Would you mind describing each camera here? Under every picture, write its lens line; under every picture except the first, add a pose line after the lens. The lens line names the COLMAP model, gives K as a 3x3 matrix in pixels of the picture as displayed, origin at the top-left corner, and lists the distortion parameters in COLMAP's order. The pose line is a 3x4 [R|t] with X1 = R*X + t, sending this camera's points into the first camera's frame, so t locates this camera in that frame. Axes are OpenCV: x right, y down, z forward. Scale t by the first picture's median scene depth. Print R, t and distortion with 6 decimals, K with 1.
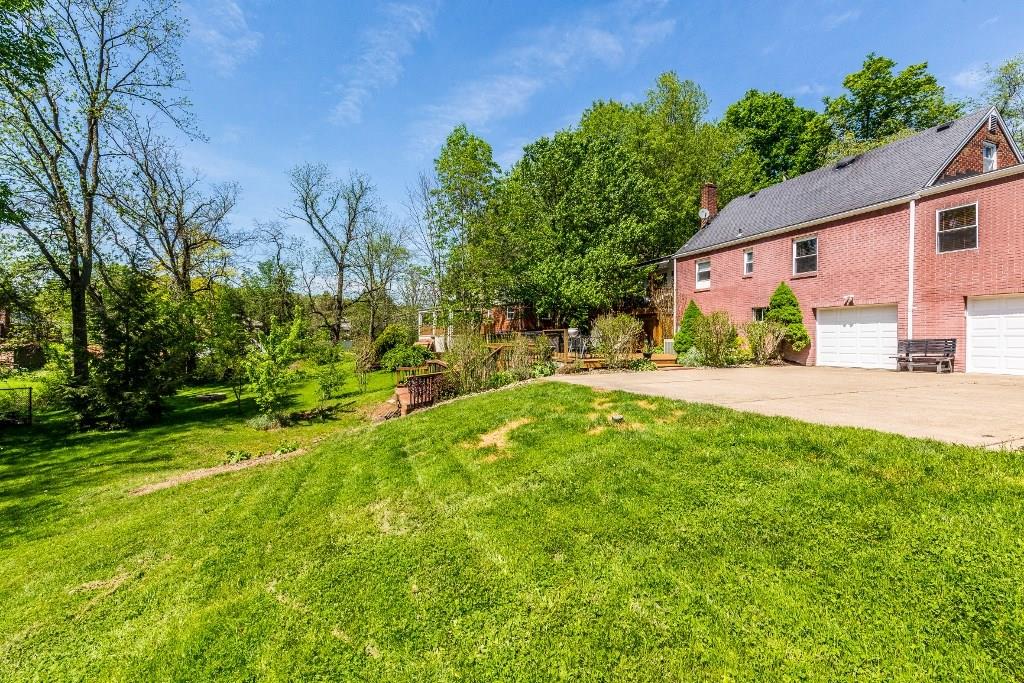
lens RADIAL K [[444.7, 0, 515.7], [0, 444.7, 345.6], [0, 0, 1]] dist [-0.003724, 0.000219]
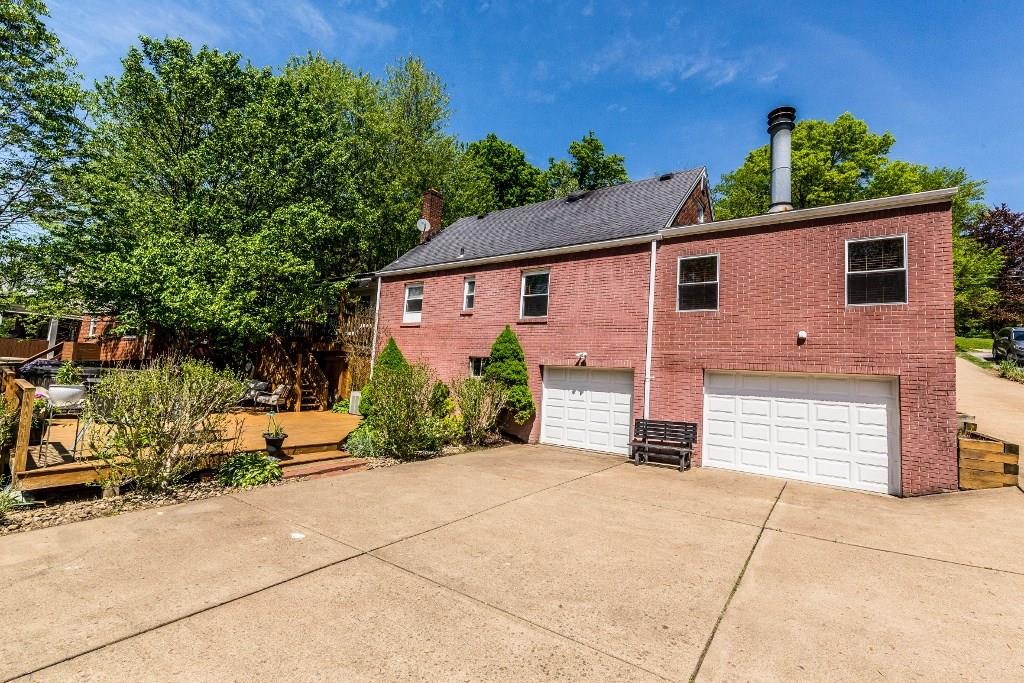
lens RADIAL K [[444.7, 0, 513.2], [0, 444.7, 342.8], [0, 0, 1]] dist [-0.003724, 0.000219]
pose [[0.846399, 0.085737, 0.525603, 0.229830], [-0.049980, 0.995388, -0.081884, -0.057060], [-0.530199, 0.043037, 0.846780, 0.381011]]
